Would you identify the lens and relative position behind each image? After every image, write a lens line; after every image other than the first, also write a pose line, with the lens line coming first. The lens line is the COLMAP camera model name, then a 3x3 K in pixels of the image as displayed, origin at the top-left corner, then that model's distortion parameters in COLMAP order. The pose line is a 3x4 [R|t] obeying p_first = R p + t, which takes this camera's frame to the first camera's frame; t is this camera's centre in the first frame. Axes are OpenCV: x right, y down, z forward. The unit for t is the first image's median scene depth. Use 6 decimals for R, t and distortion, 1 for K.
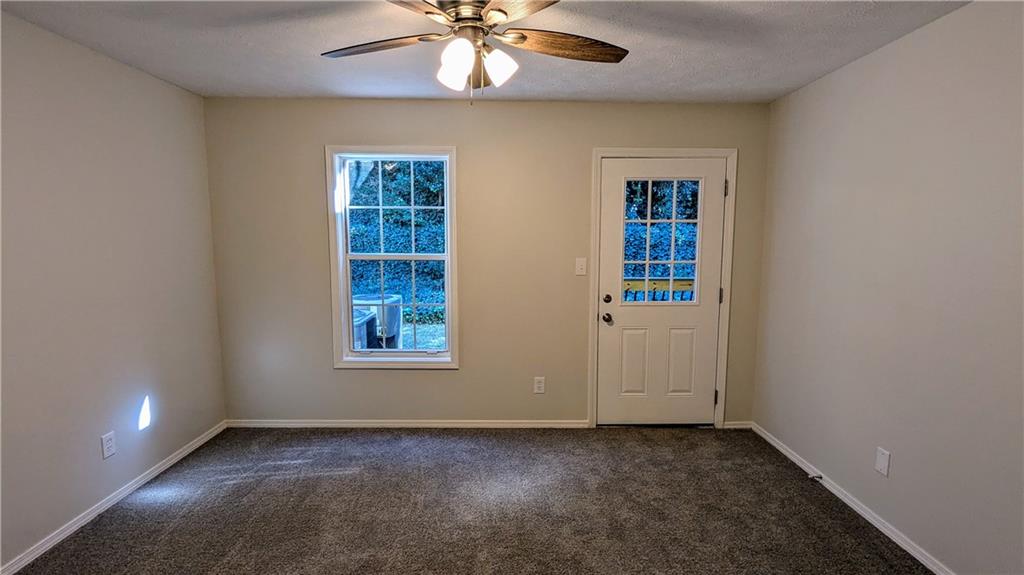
lens RADIAL K [[481.9, 0, 517.5], [0, 481.9, 288.4], [0, 0, 1]] dist [0.000496, -0.000206]
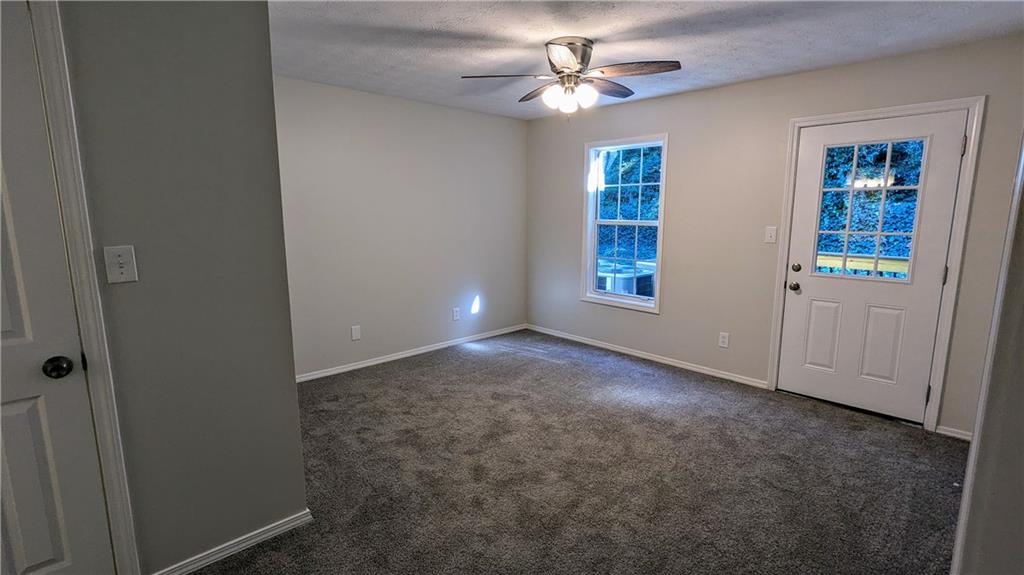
lens RADIAL K [[481.9, 0, 519.0], [0, 481.9, 288.7], [0, 0, 1]] dist [0.000496, -0.000206]
pose [[0.689718, 0.115157, -0.714862, 0.519897], [-0.081036, 0.993346, 0.081831, 0.029881], [0.719529, 0.001489, 0.694461, -0.126968]]
